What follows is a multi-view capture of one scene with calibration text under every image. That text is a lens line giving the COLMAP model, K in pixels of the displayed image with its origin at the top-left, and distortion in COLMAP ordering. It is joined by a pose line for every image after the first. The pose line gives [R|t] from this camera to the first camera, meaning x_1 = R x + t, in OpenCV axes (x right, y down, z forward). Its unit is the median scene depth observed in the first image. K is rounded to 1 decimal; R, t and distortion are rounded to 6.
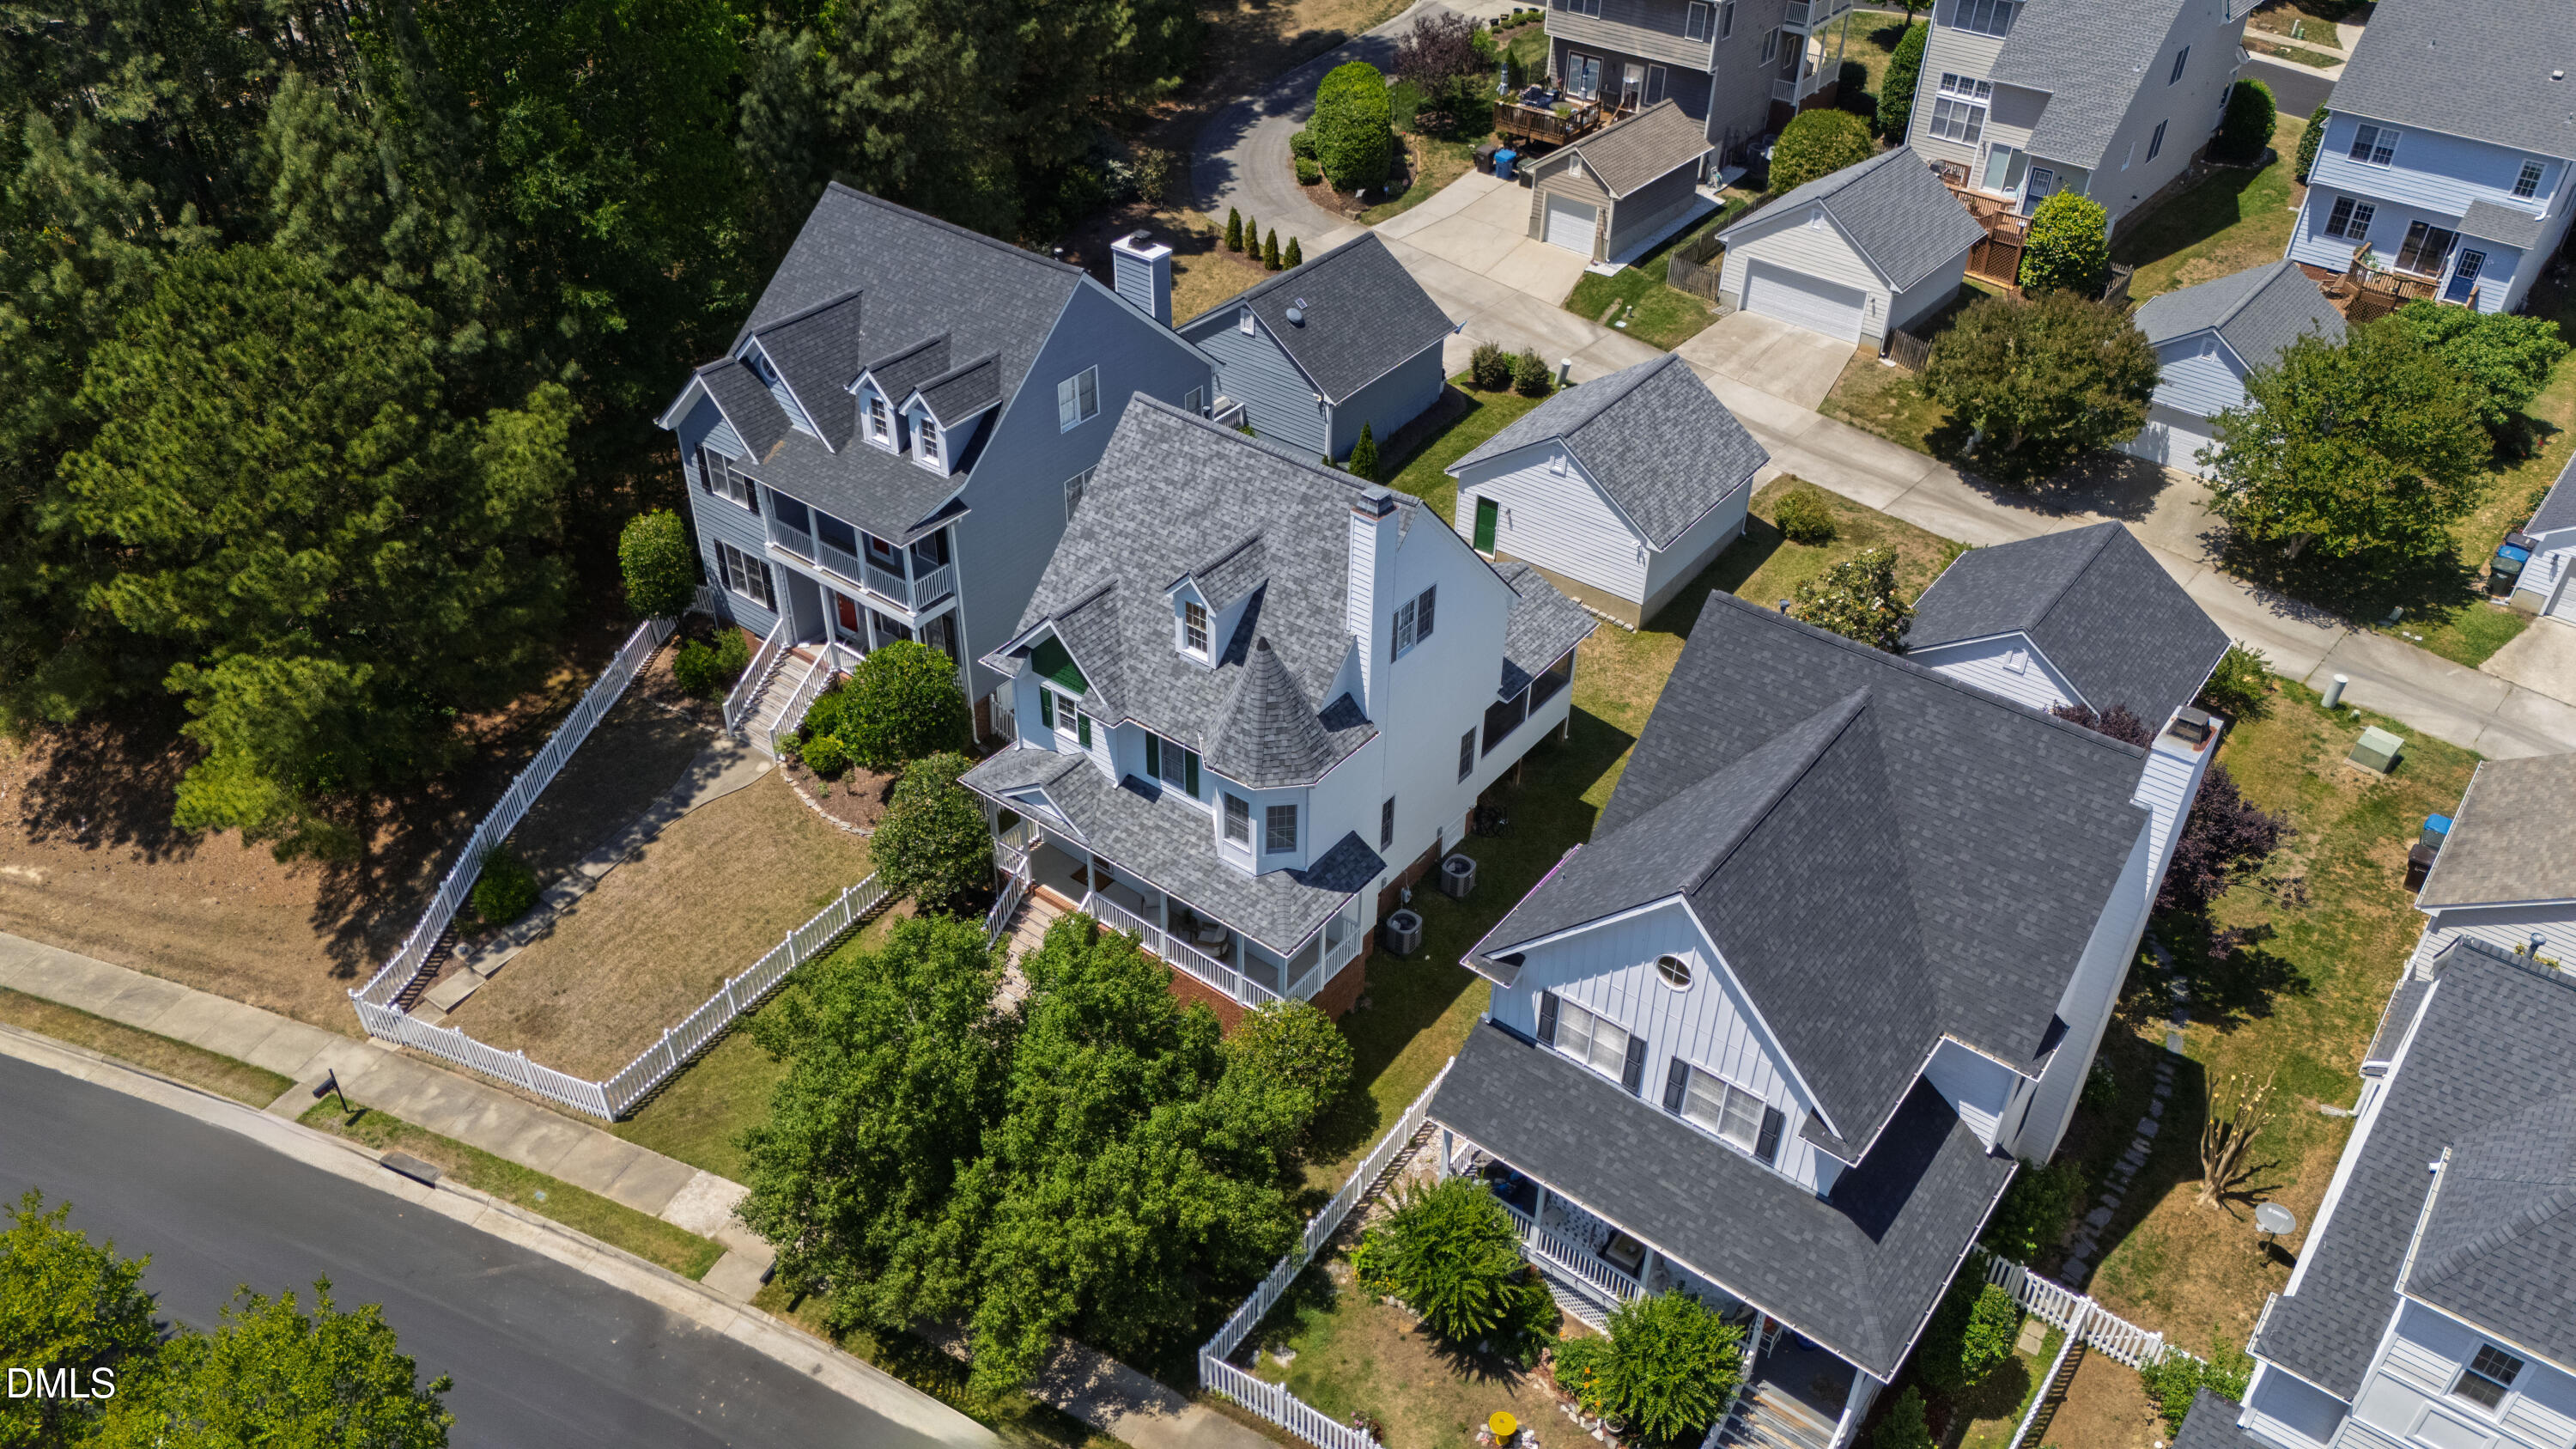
lens RADIAL K [[1895.5, 0, 1334.5], [0, 1895.5, 733.0], [0, 0, 1]] dist [0.051895, -0.003093]
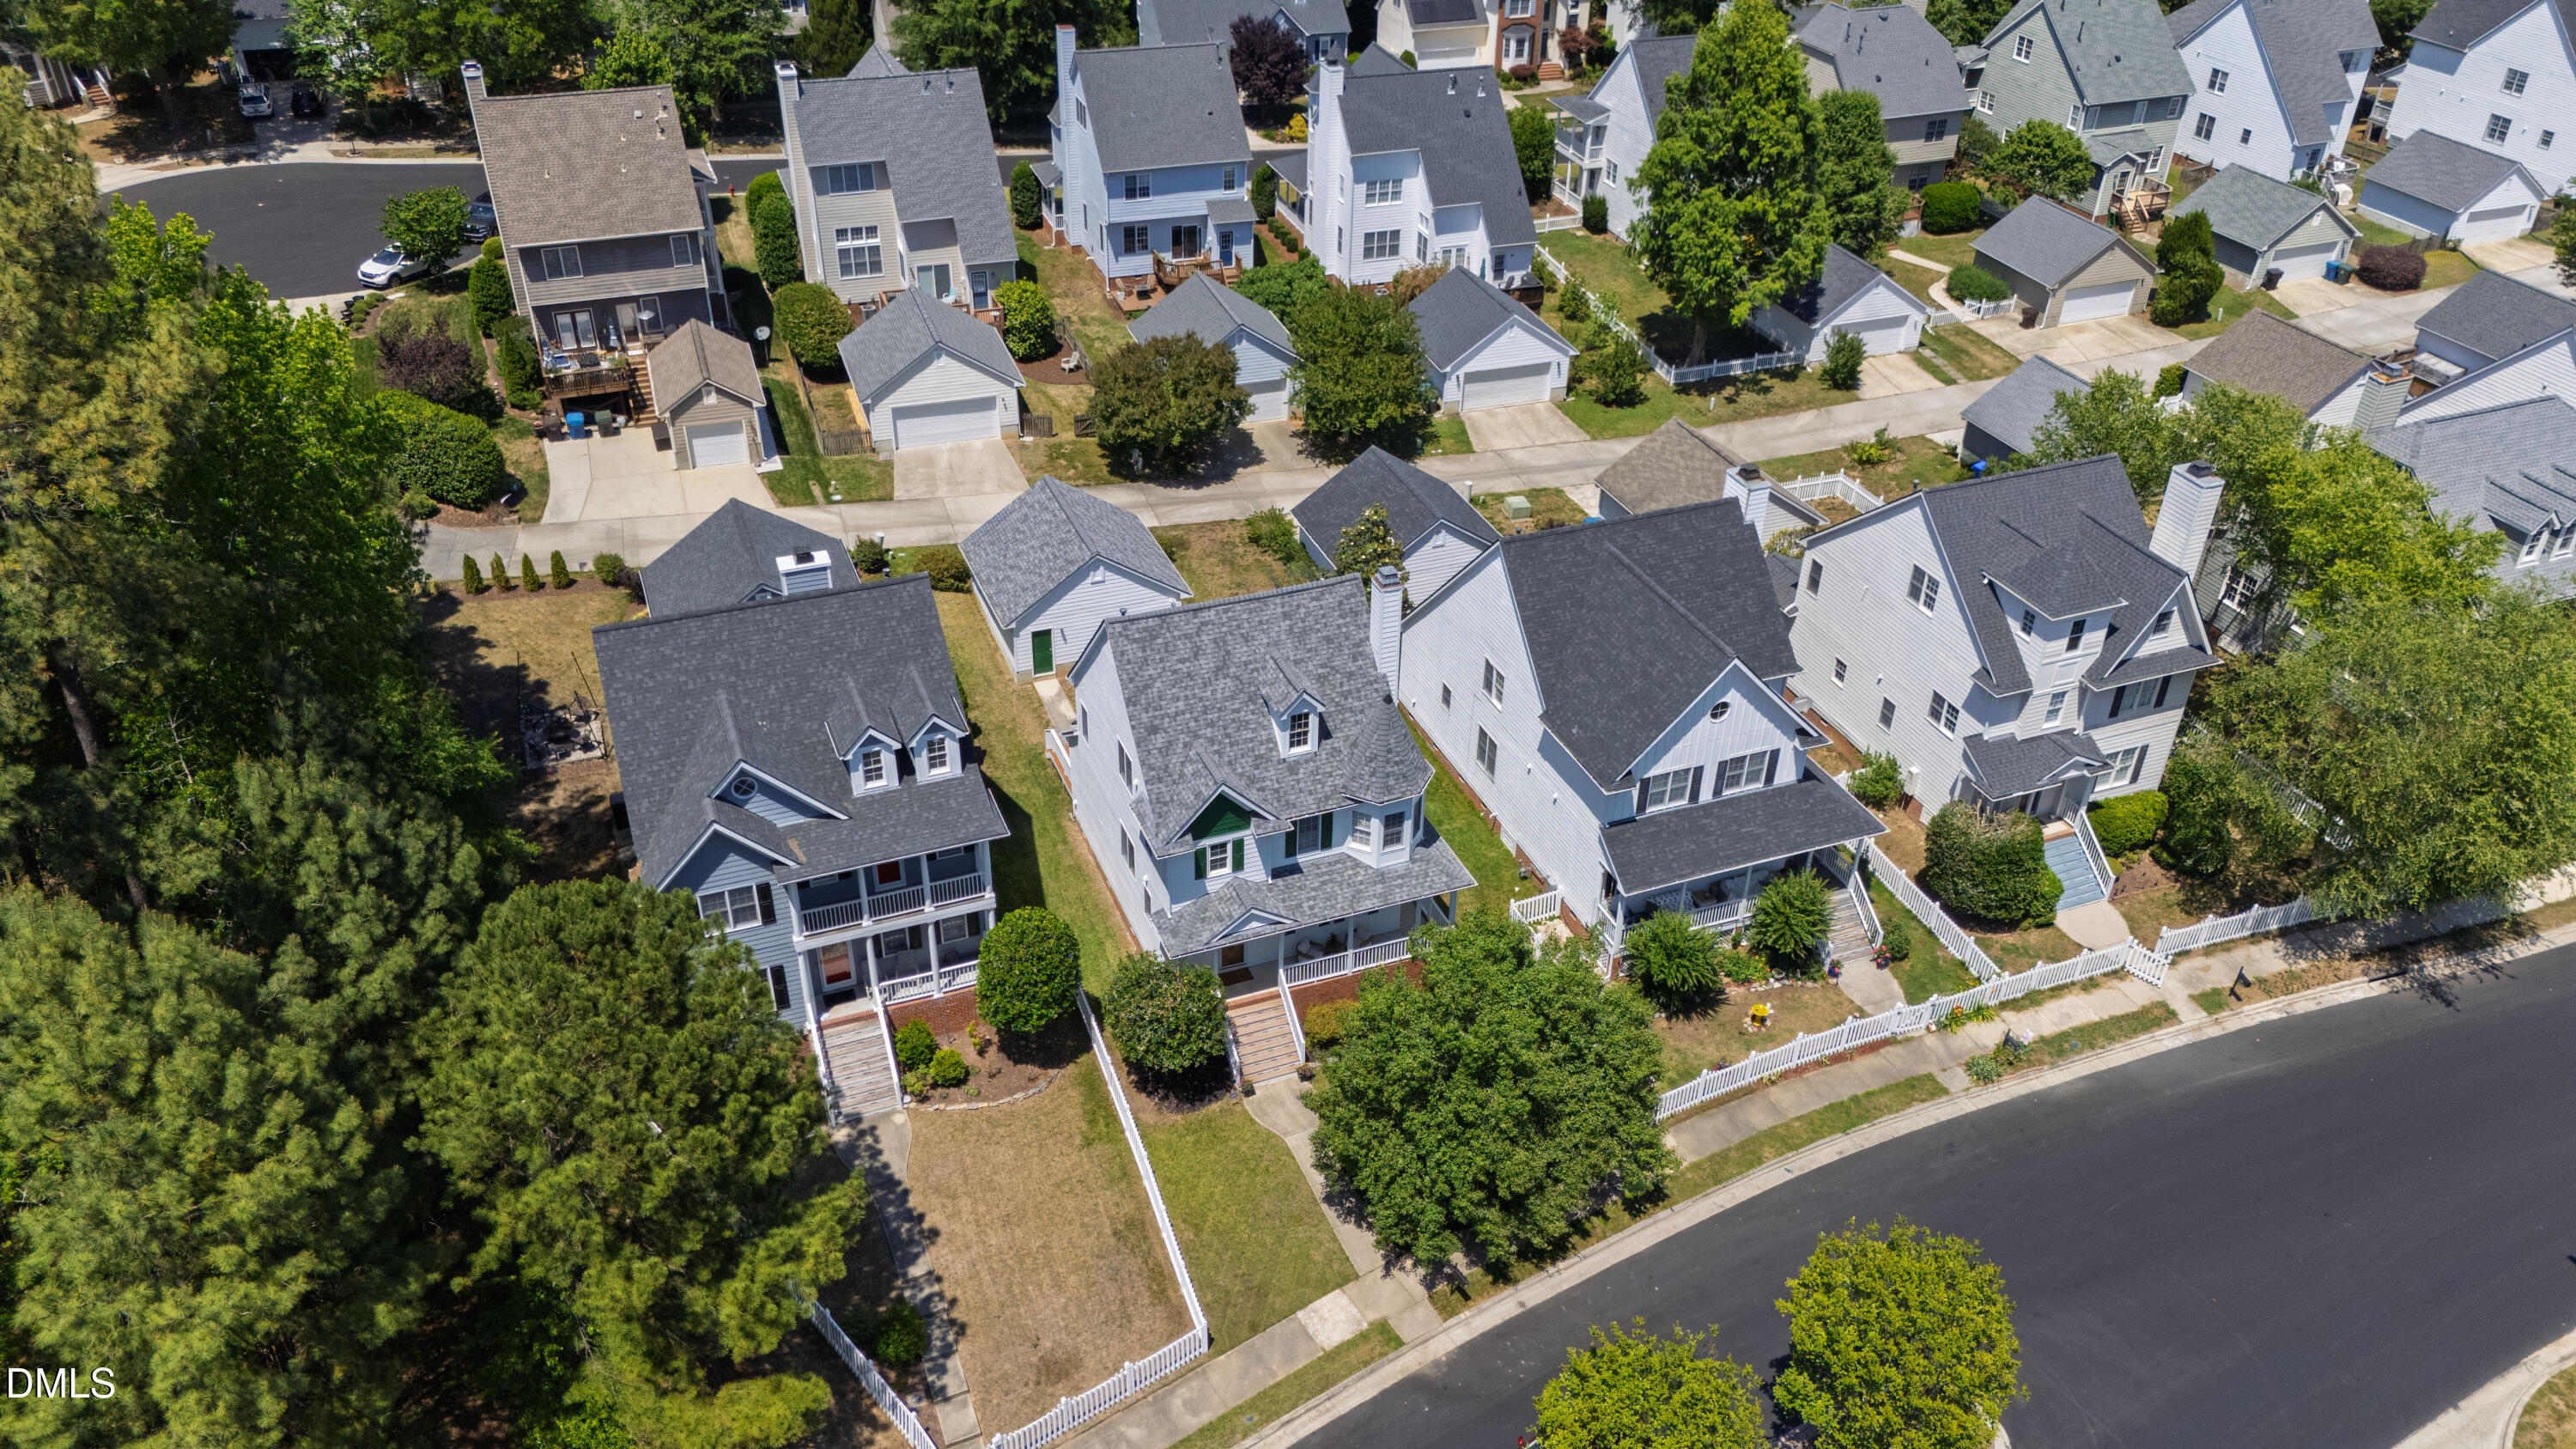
lens RADIAL K [[1878.4, 0, 1288.0], [0, 1878.4, 724.5], [0, 0, 1]] dist [0.081611, -0.001042]
pose [[0.522406, -0.482235, 0.703237, -0.825735], [0.505846, 0.839192, 0.199691, -0.268287], [-0.686449, 0.251410, 0.682335, 0.080686]]
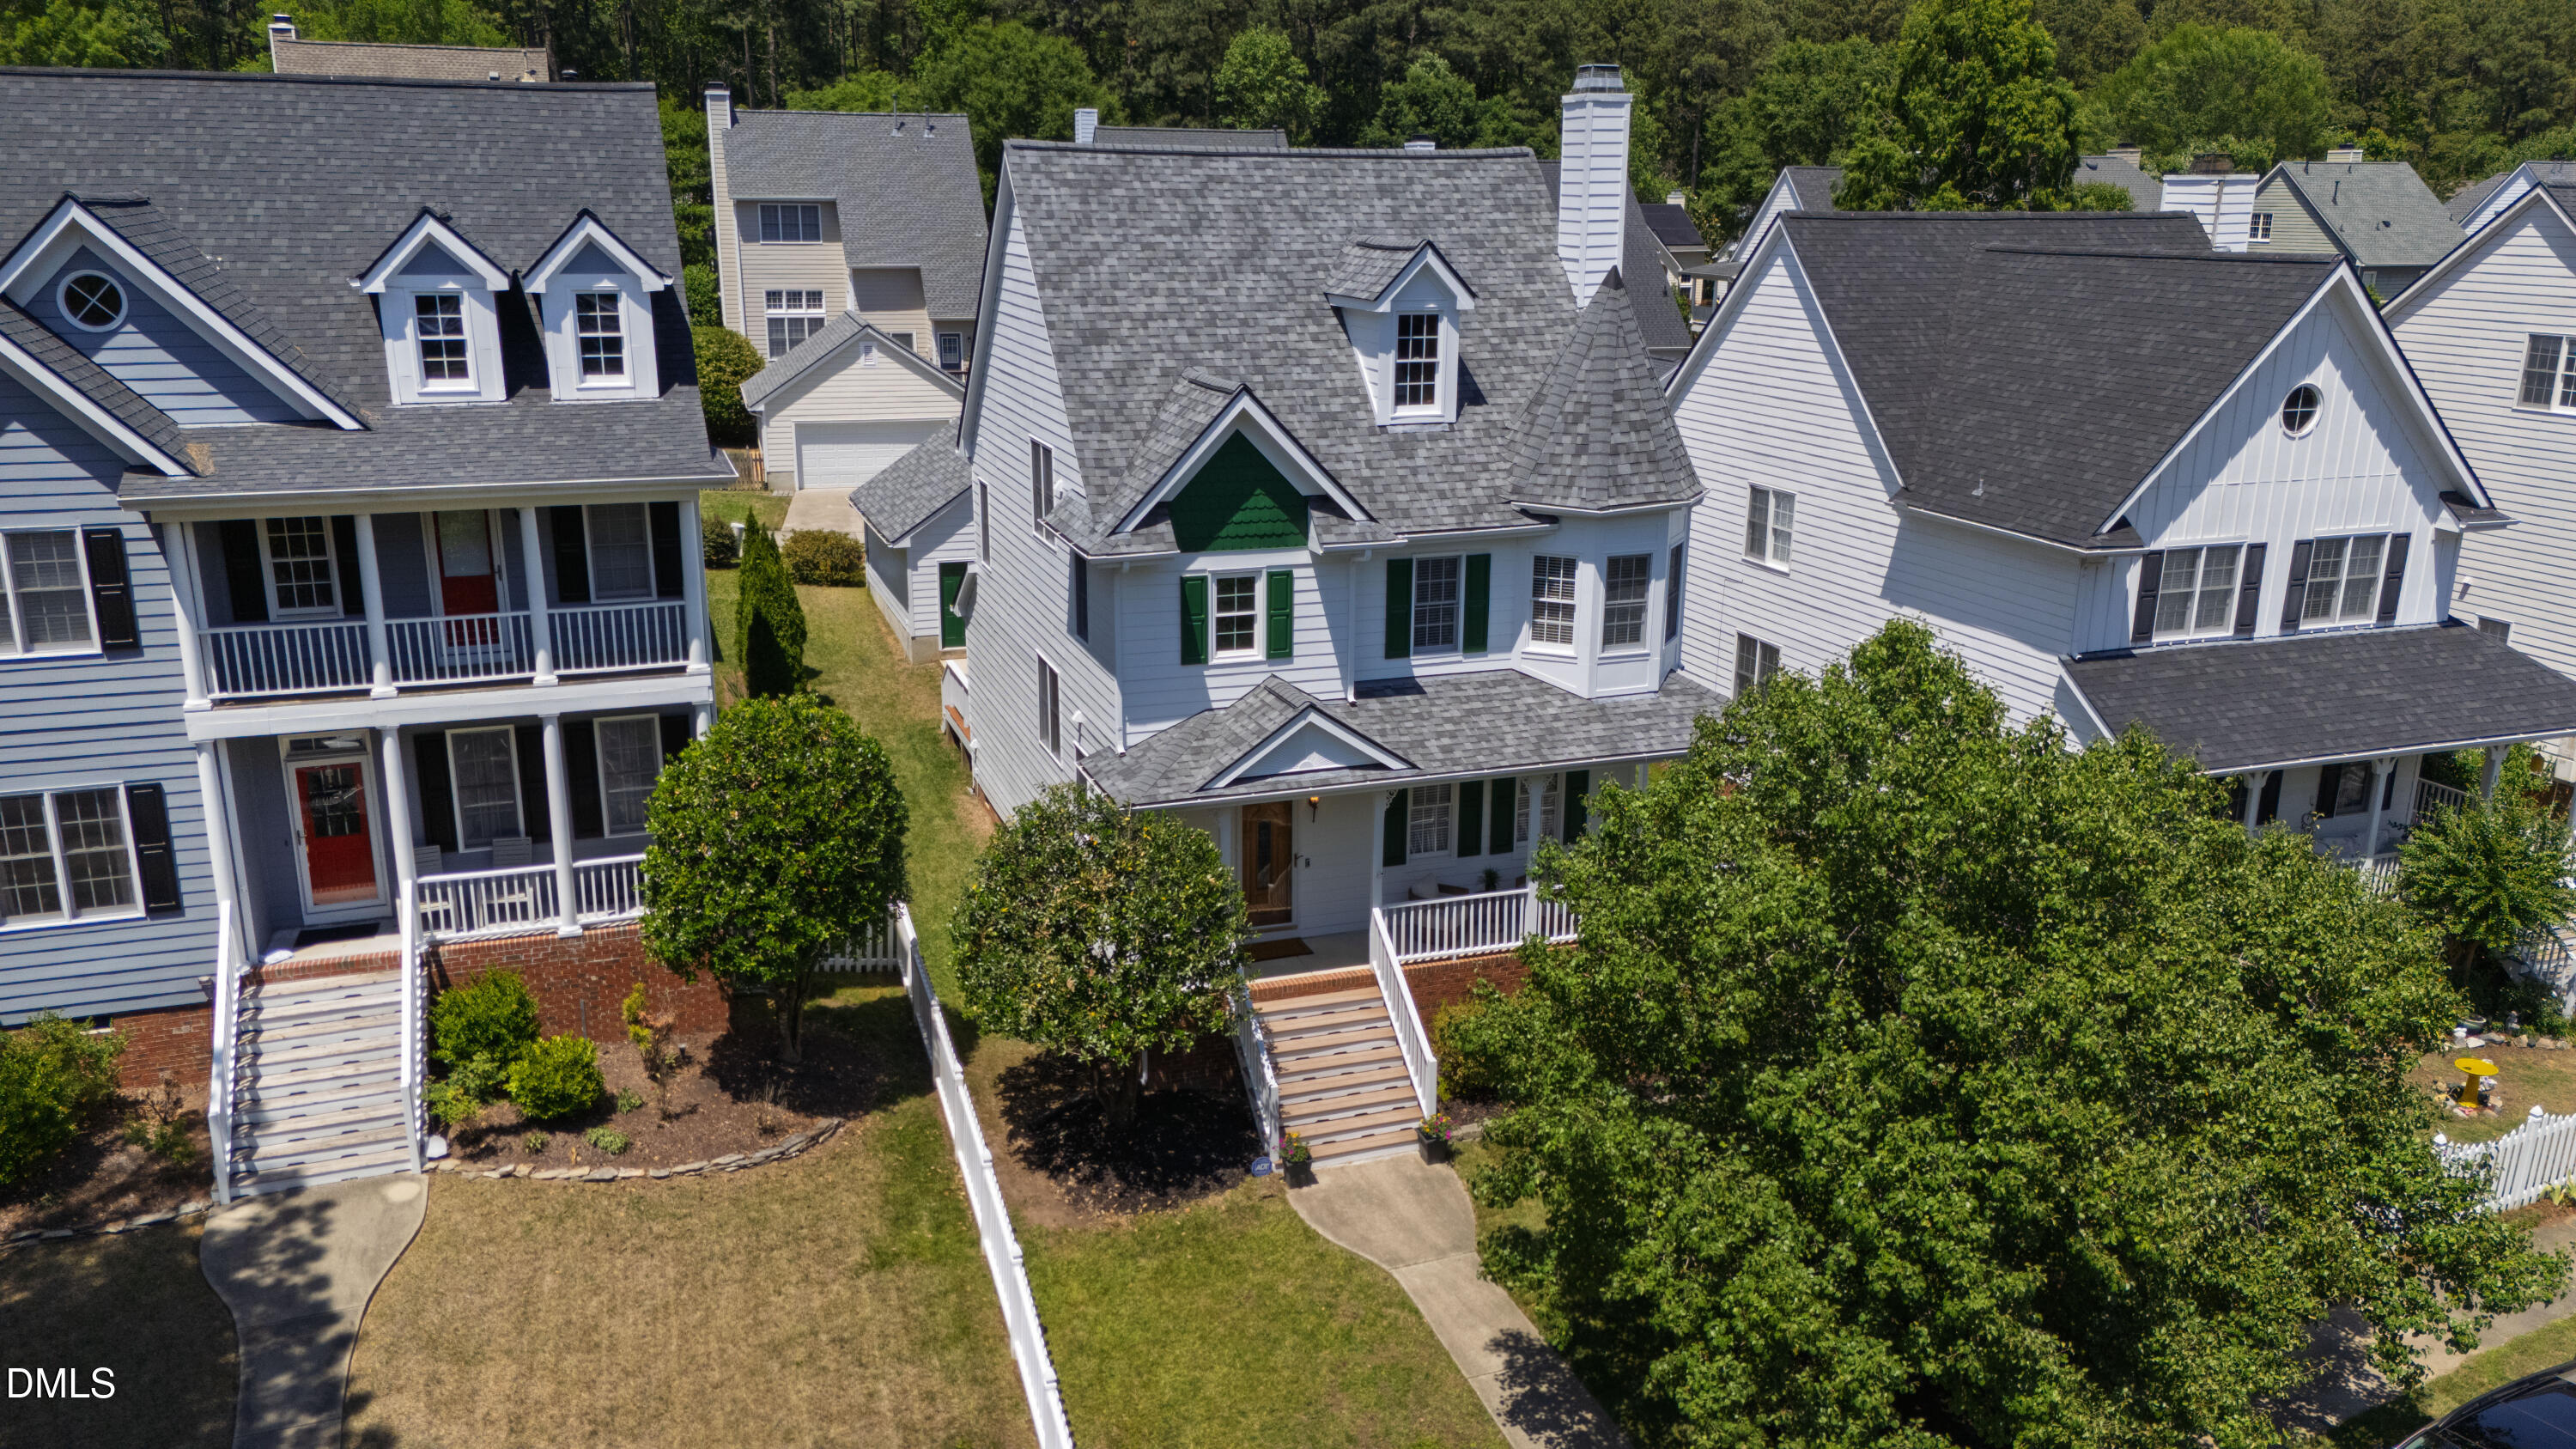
lens RADIAL K [[1881.9, 0, 1286.5], [0, 1881.9, 736.0], [0, 0, 1]] dist [0.067701, -0.067641]
pose [[0.549972, -0.246281, 0.798046, -0.502928], [0.503197, 0.860341, -0.081272, 0.063423], [-0.666576, 0.446272, 0.597091, 0.586583]]
